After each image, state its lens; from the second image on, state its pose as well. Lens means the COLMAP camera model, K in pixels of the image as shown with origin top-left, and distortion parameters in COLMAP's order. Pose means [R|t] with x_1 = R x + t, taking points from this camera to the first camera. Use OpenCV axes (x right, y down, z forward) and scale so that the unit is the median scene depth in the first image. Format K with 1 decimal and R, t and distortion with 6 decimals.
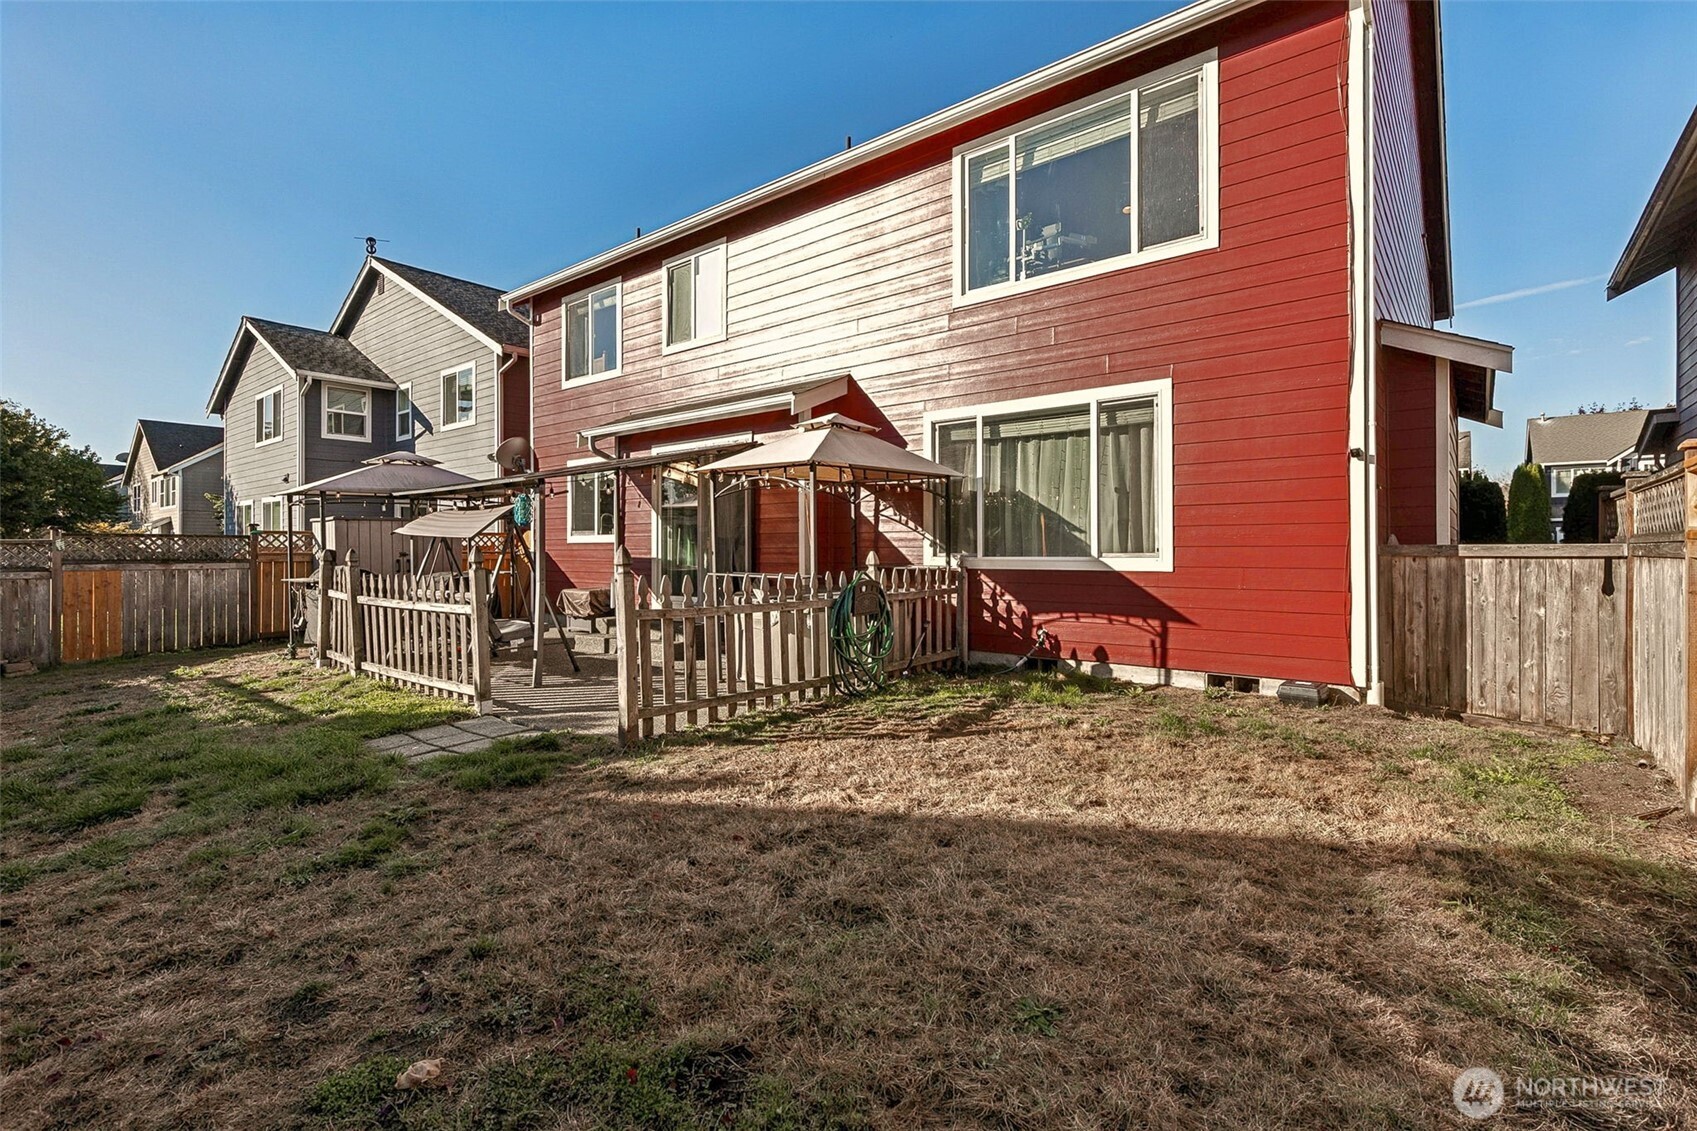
lens RADIAL K [[777.9, 0, 847.8], [0, 777.9, 560.9], [0, 0, 1]] dist [0.004067, 0.000281]
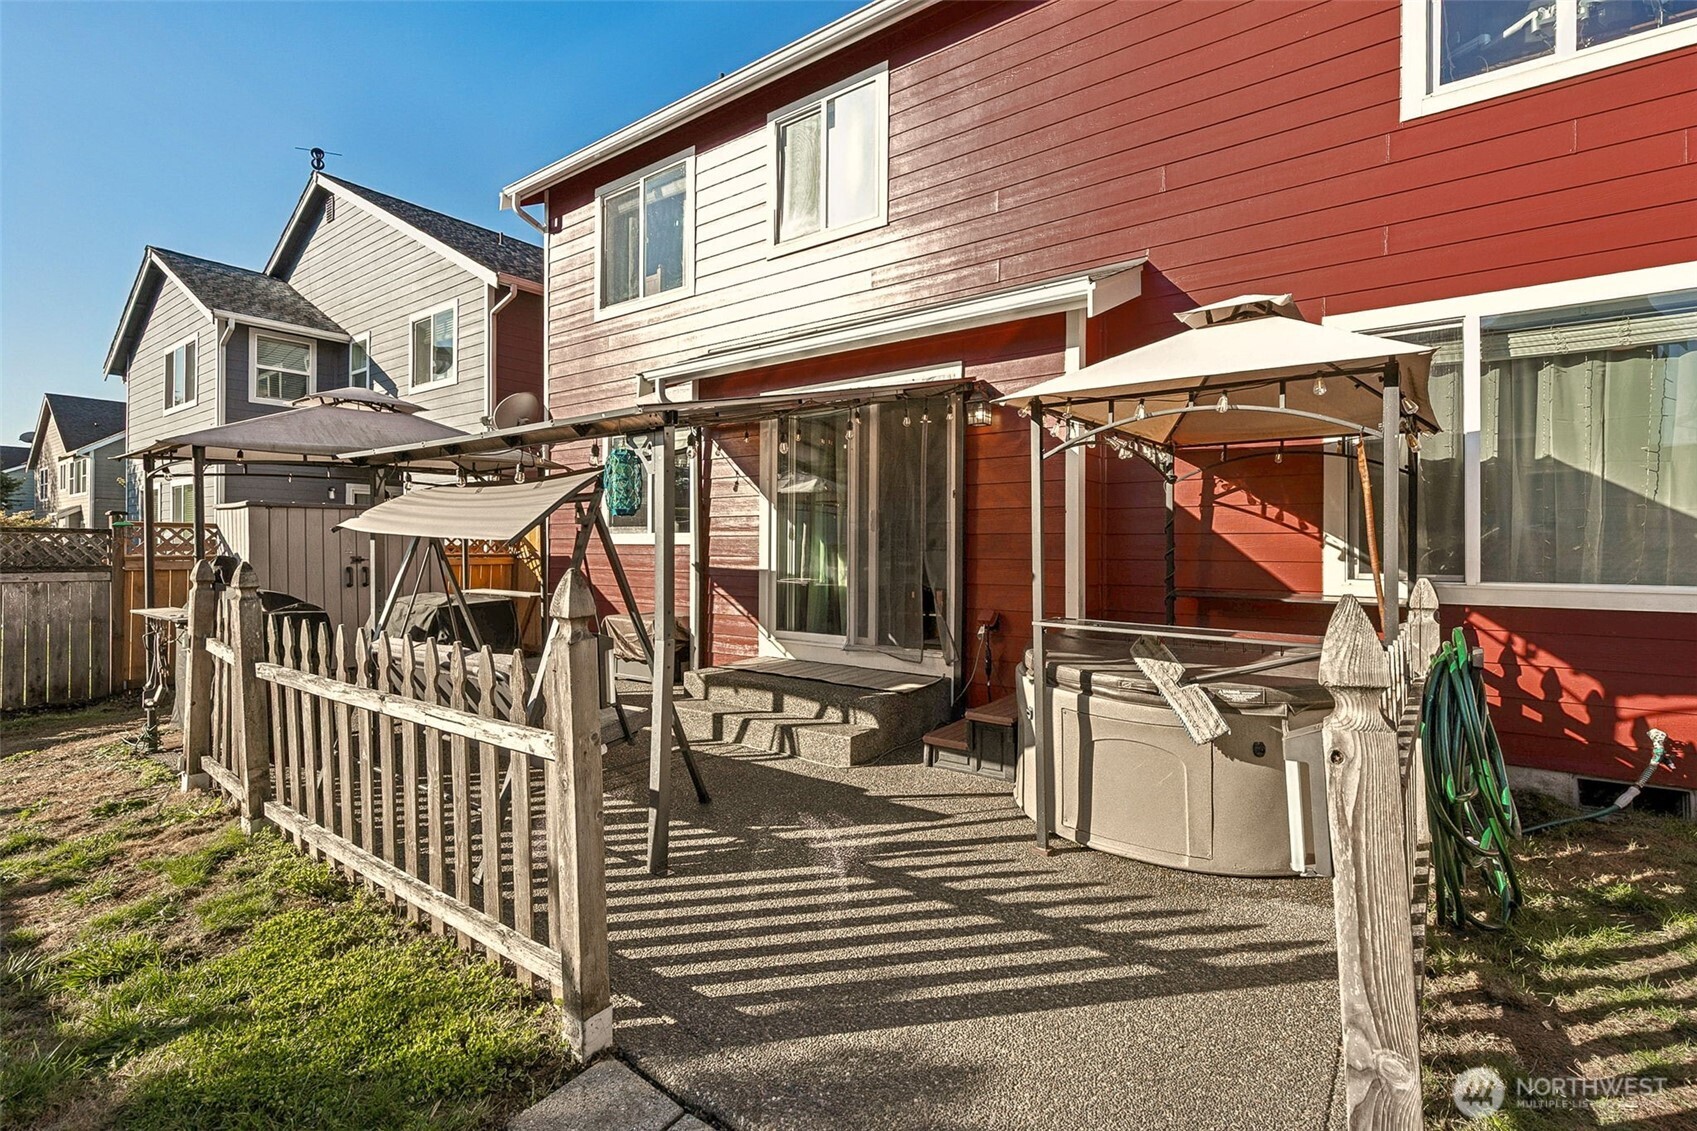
lens RADIAL K [[777.9, 0, 850.2], [0, 777.9, 557.5], [0, 0, 1]] dist [0.004067, 0.000281]
pose [[0.998970, 0.005874, 0.044998, -0.192417], [-0.005866, 0.999983, -0.000305, -0.013301], [-0.044999, 0.000041, 0.998987, 0.337464]]
